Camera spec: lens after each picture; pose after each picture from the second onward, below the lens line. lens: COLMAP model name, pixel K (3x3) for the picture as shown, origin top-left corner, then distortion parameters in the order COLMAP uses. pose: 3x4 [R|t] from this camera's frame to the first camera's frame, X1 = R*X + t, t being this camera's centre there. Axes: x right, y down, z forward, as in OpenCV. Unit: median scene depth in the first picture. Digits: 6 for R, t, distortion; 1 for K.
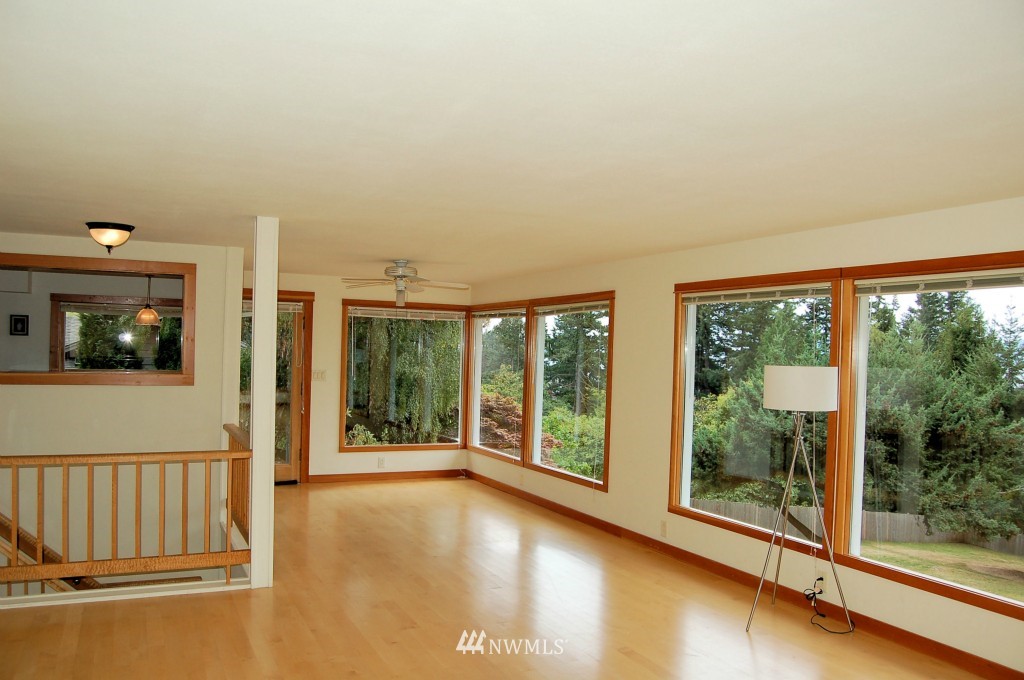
lens RADIAL K [[806.2, 0, 511.7], [0, 806.2, 355.9], [0, 0, 1]] dist [-0.093579, 0.039191]
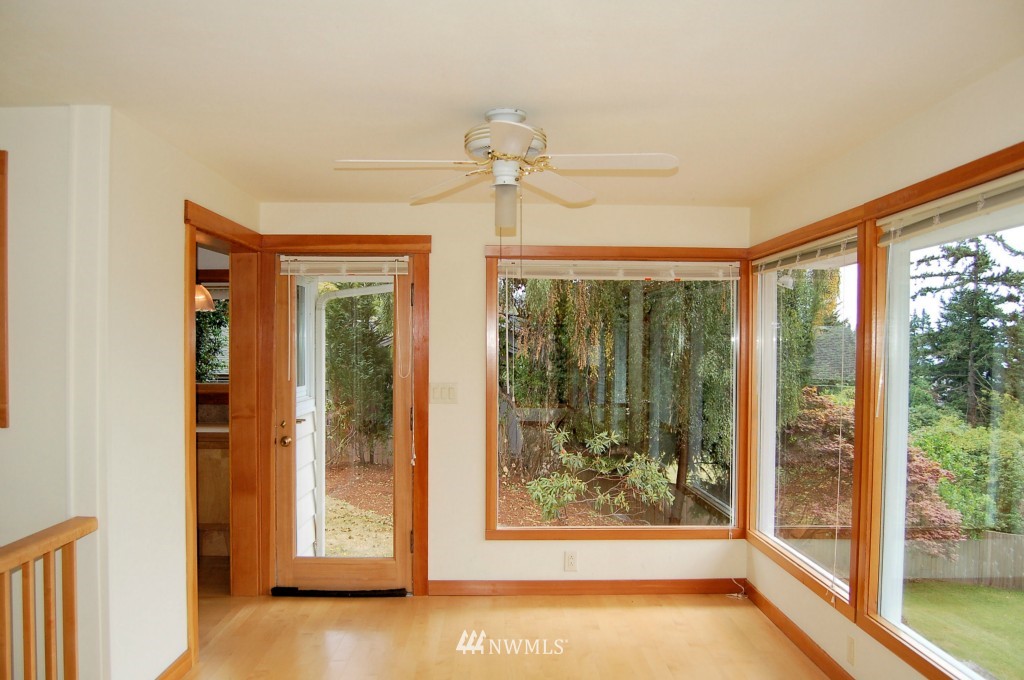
lens RADIAL K [[806.2, 0, 511.7], [0, 806.2, 355.9], [0, 0, 1]] dist [-0.093579, 0.039191]
pose [[0.902173, -0.017766, -0.431008, 0.007375], [0.017025, 0.999840, -0.005579, 0.000918], [0.431038, -0.002305, 0.902331, 0.137564]]
